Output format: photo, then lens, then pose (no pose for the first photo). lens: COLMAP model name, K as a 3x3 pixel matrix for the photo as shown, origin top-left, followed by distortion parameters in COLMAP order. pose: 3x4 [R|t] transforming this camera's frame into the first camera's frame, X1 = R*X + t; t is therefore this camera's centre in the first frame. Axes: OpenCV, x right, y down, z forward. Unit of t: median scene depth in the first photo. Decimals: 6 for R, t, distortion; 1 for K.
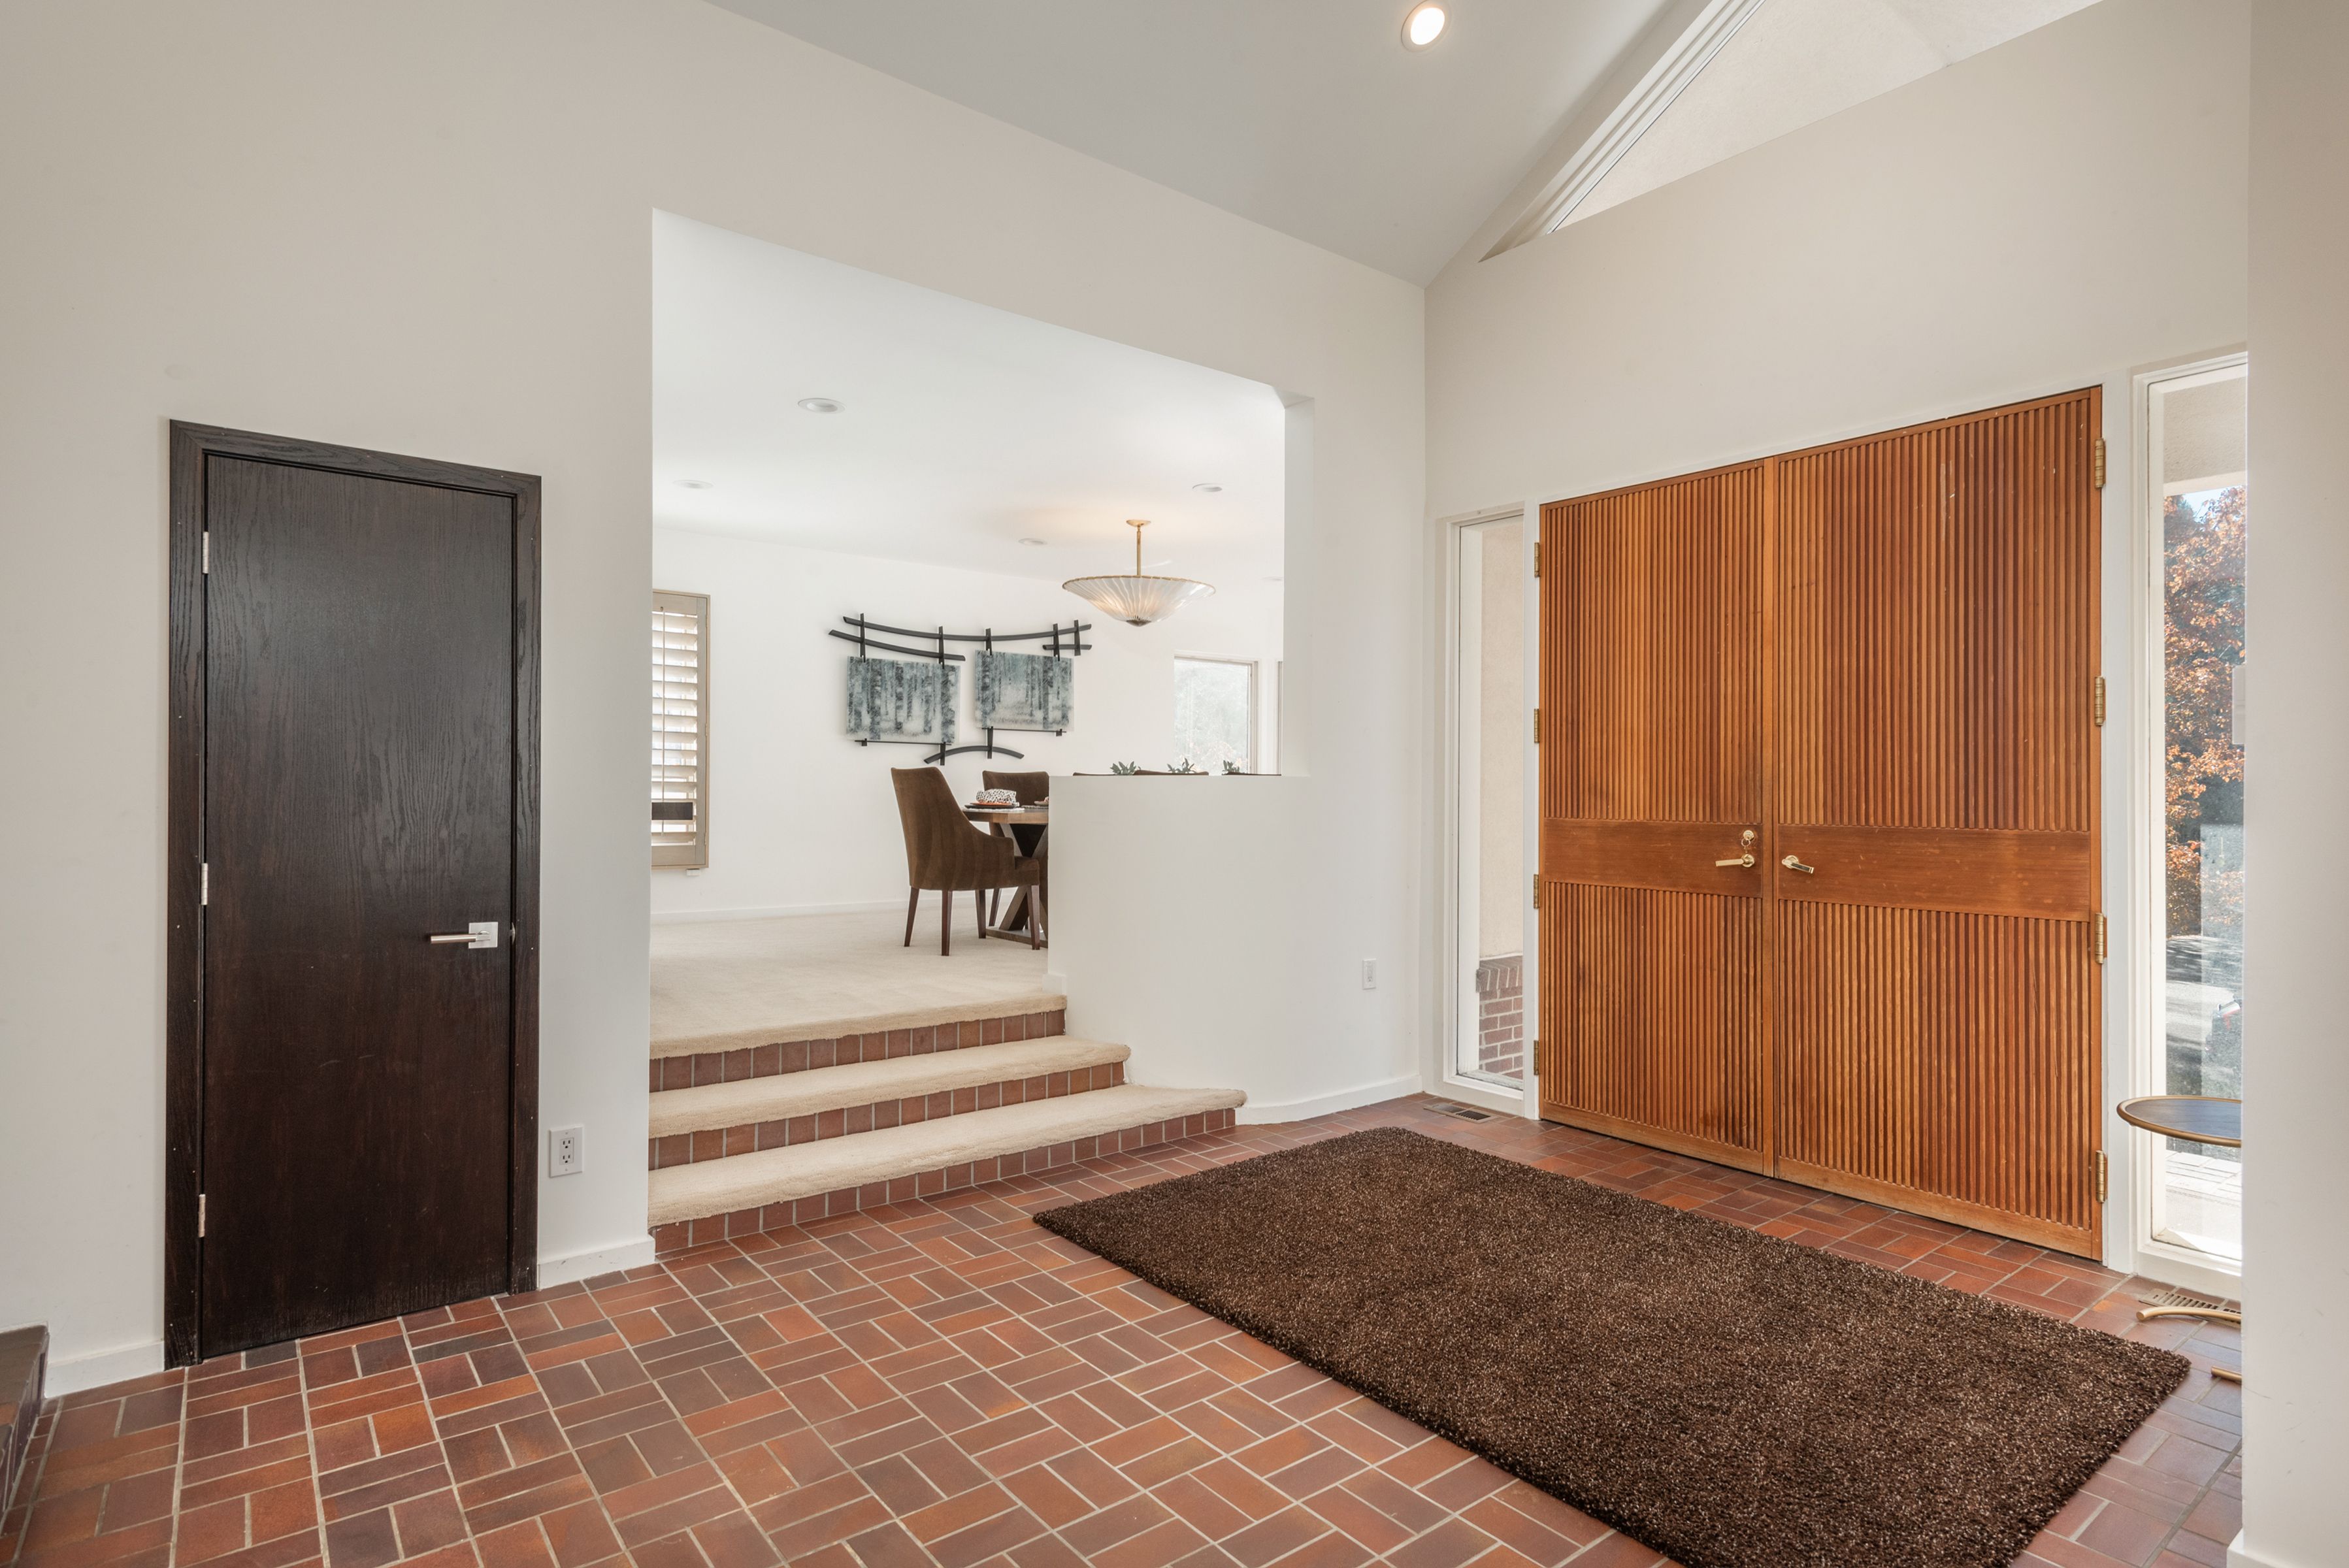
lens RADIAL K [[1203.1, 0, 1177.9], [0, 1203.1, 791.1], [0, 0, 1]] dist [0.003528, 0.000284]
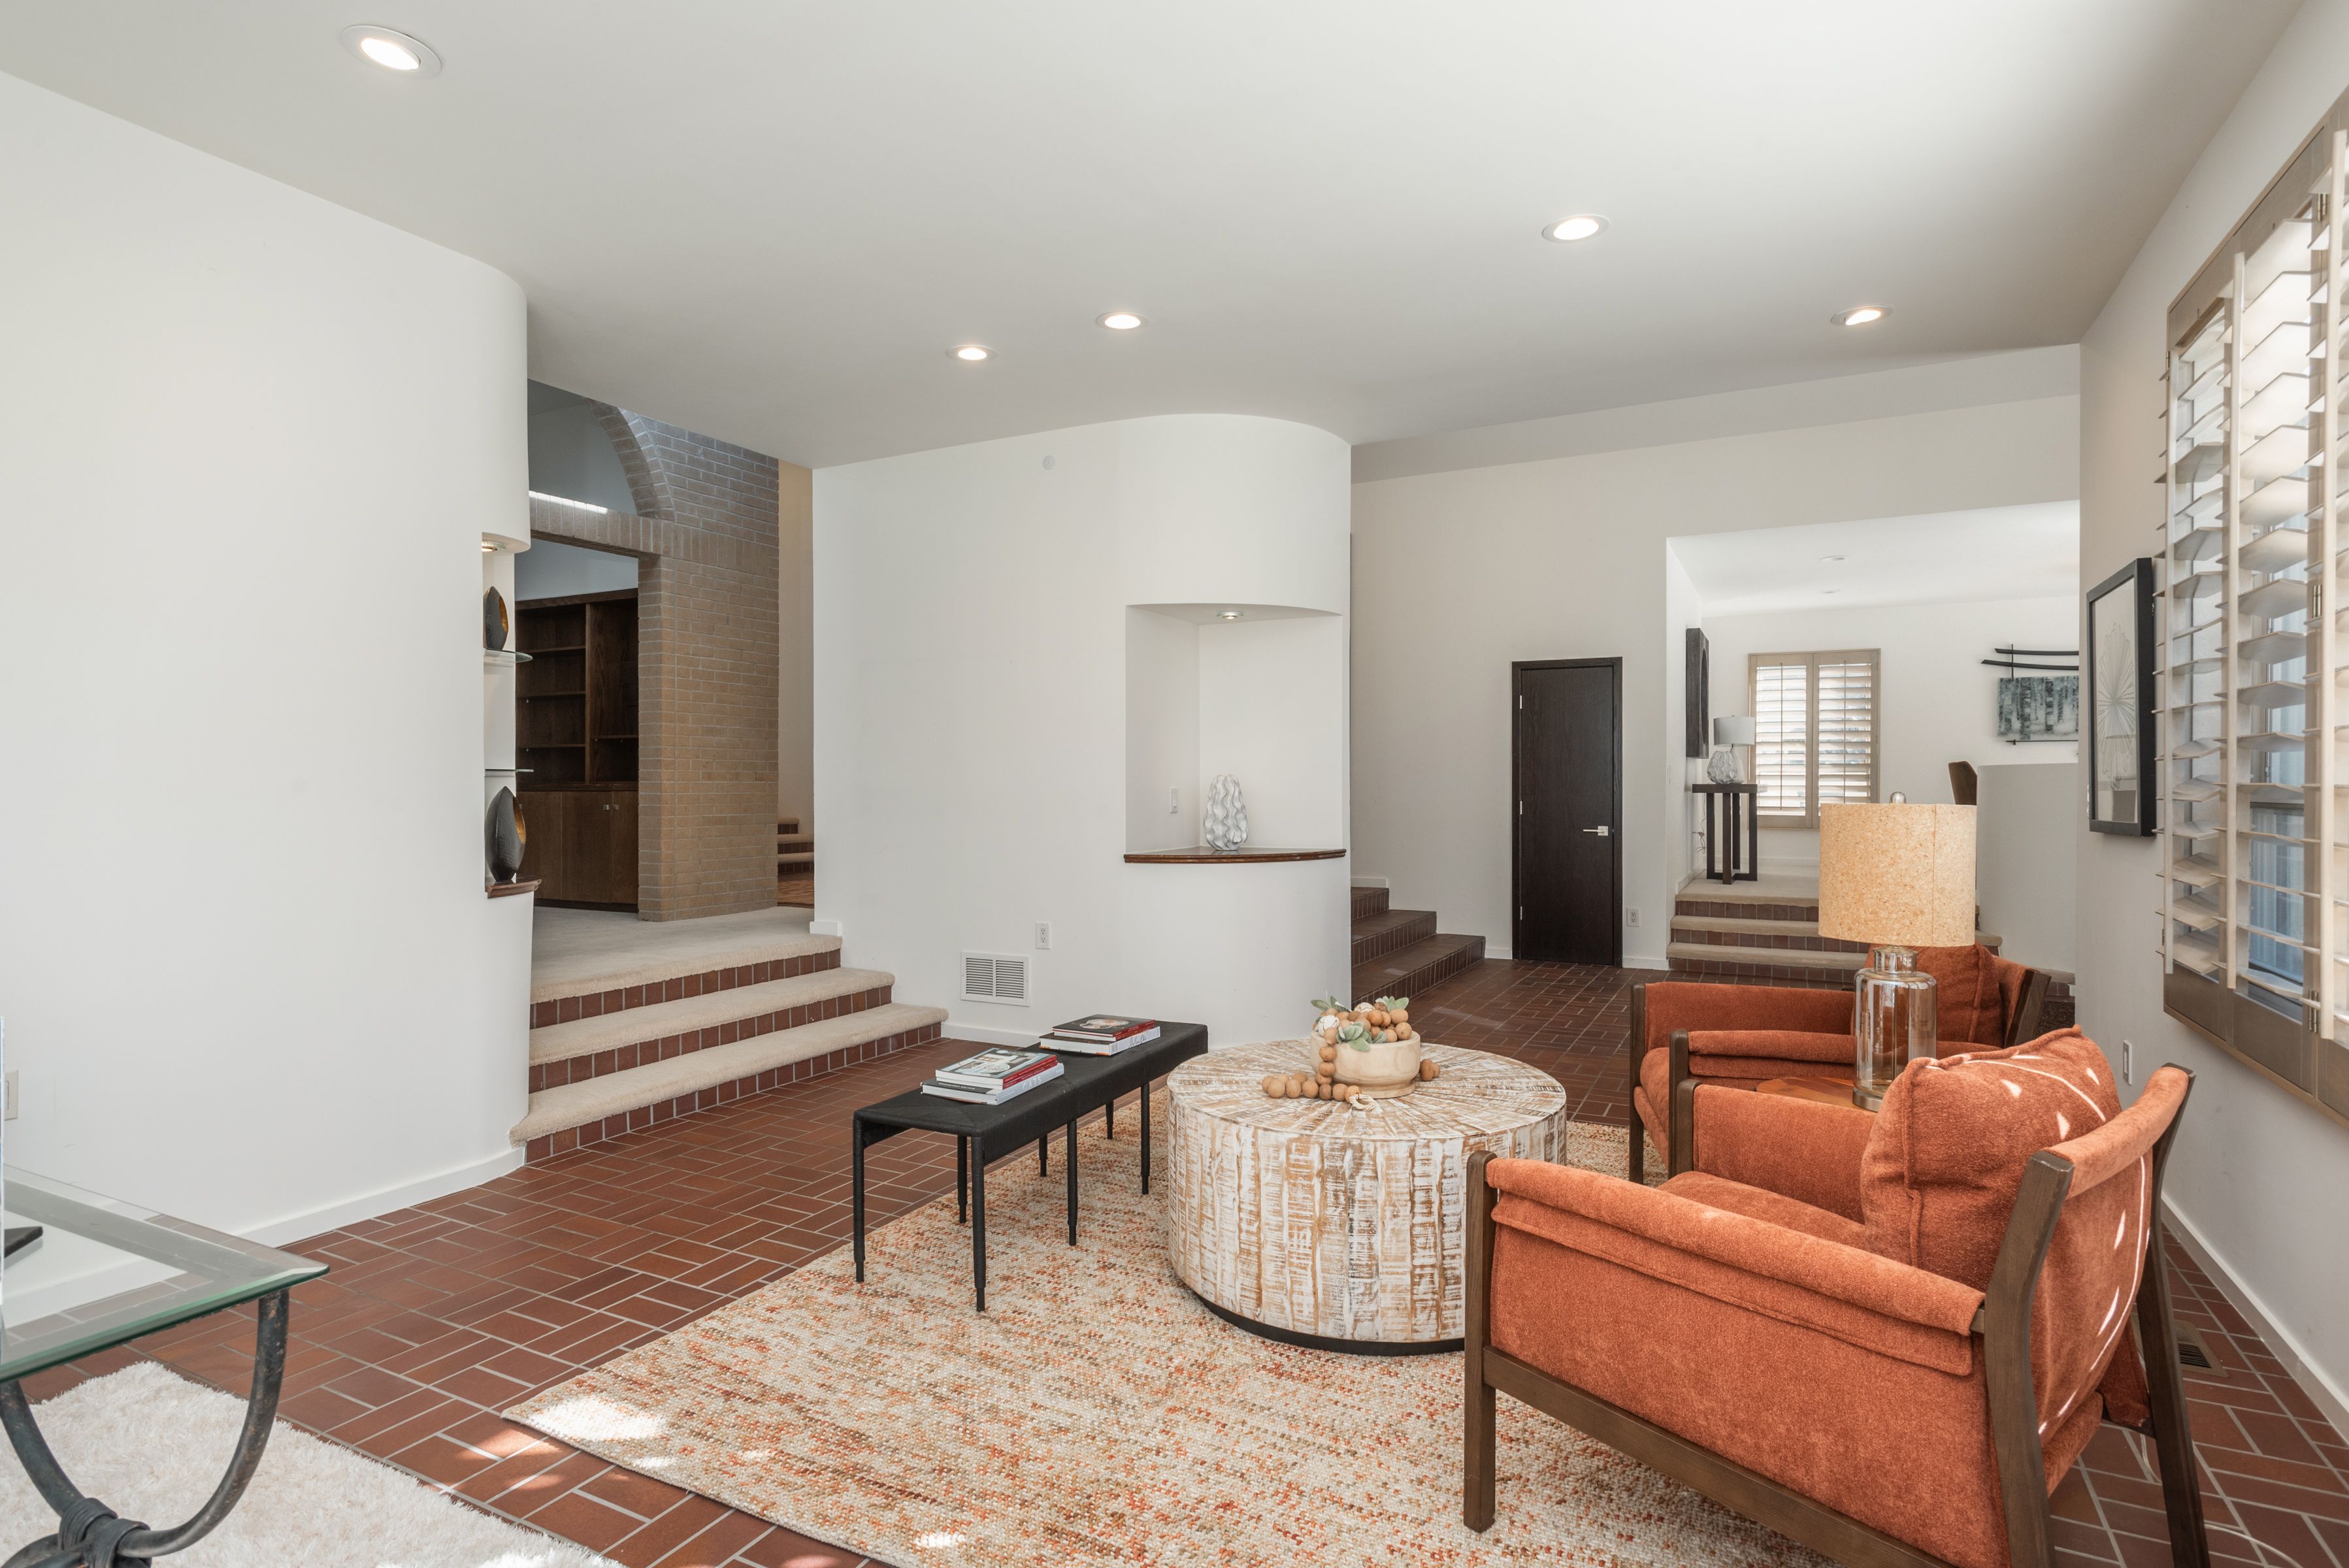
lens RADIAL K [[1203.1, 0, 1173.3], [0, 1203.1, 791.6], [0, 0, 1]] dist [0.003528, 0.000284]
pose [[0.408752, -0.006254, -0.912624, 0.561827], [0.004497, 0.999978, -0.004838, 0.015230], [0.912634, -0.002127, 0.408771, -0.369097]]
